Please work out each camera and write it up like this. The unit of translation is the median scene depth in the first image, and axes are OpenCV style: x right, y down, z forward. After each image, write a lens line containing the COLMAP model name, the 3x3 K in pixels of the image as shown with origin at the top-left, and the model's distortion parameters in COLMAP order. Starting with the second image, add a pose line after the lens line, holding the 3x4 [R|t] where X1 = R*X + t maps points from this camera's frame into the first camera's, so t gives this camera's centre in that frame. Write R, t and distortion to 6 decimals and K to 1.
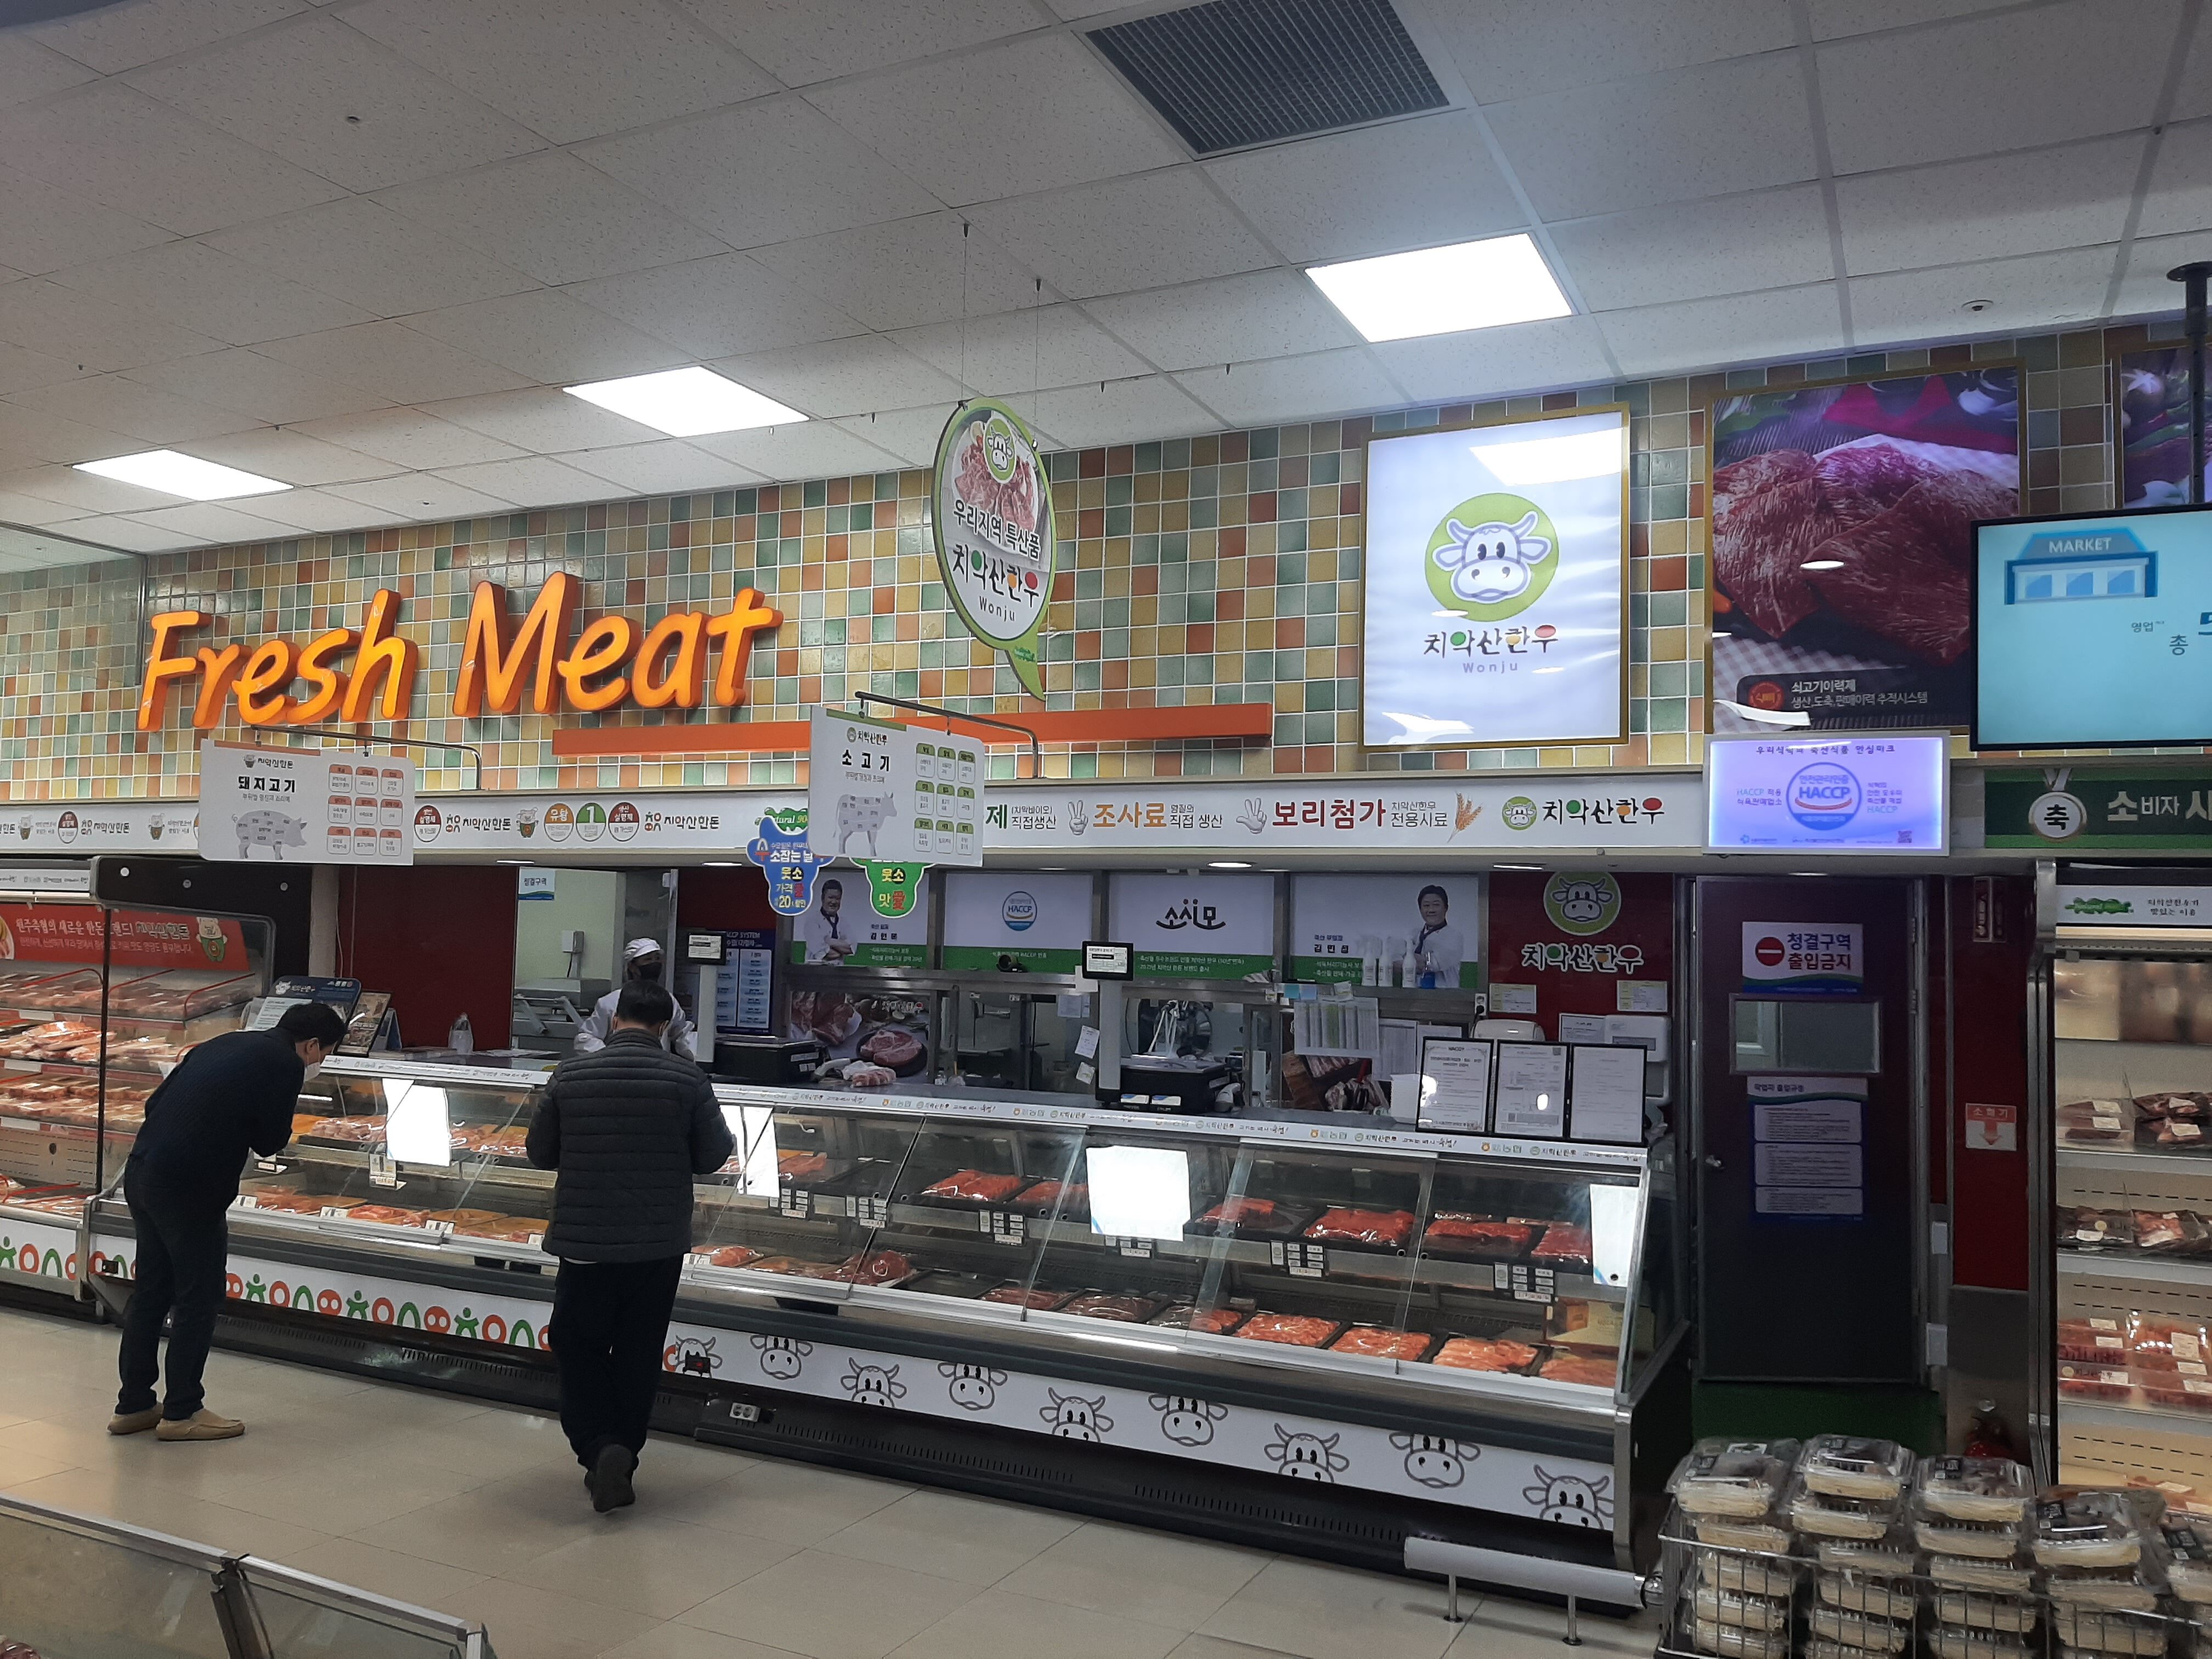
lens RADIAL K [[1711.9, 0, 1127.6], [0, 1711.9, 869.9], [0, 0, 1]] dist [0.015379, -0.012662]
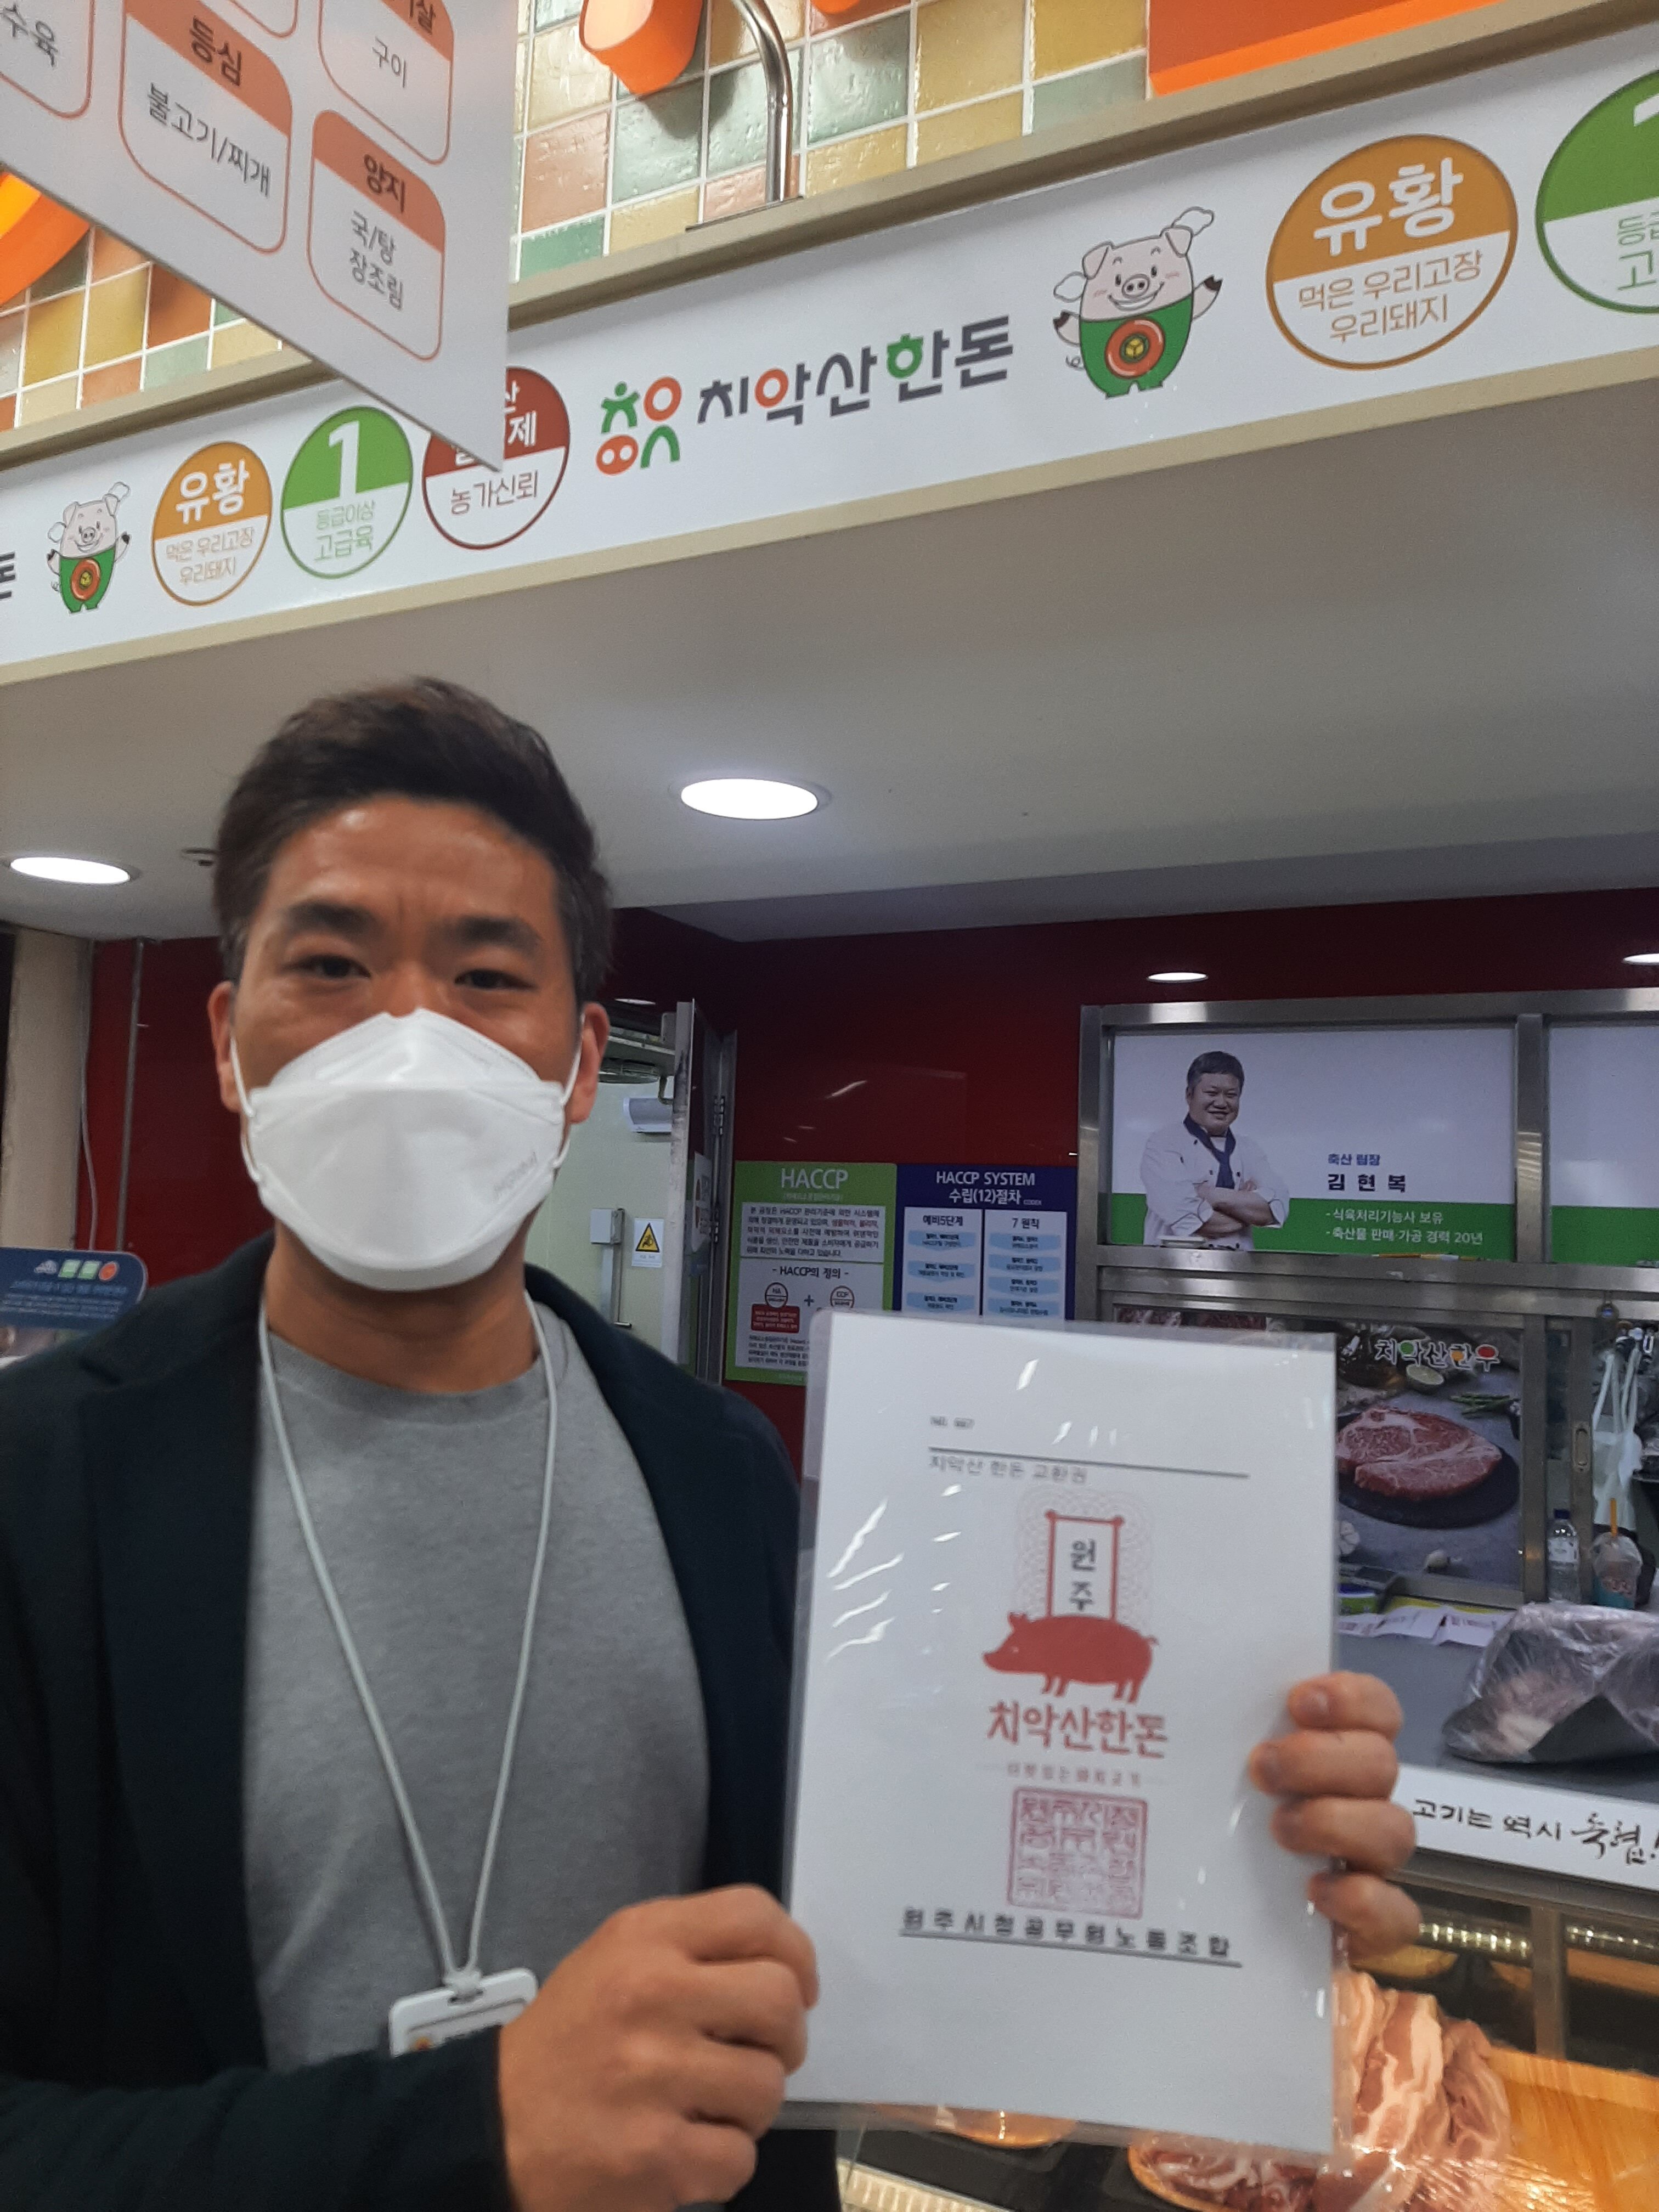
lens RADIAL K [[1711.9, 0, 825.0], [0, 1711.9, 1087.2], [0, 0, 1]] dist [0.015379, -0.012662]
pose [[0.998808, 0.013081, -0.047036, -0.356643], [-0.015581, 0.998464, -0.053176, 0.055989], [0.046268, 0.053845, 0.997477, 0.800897]]
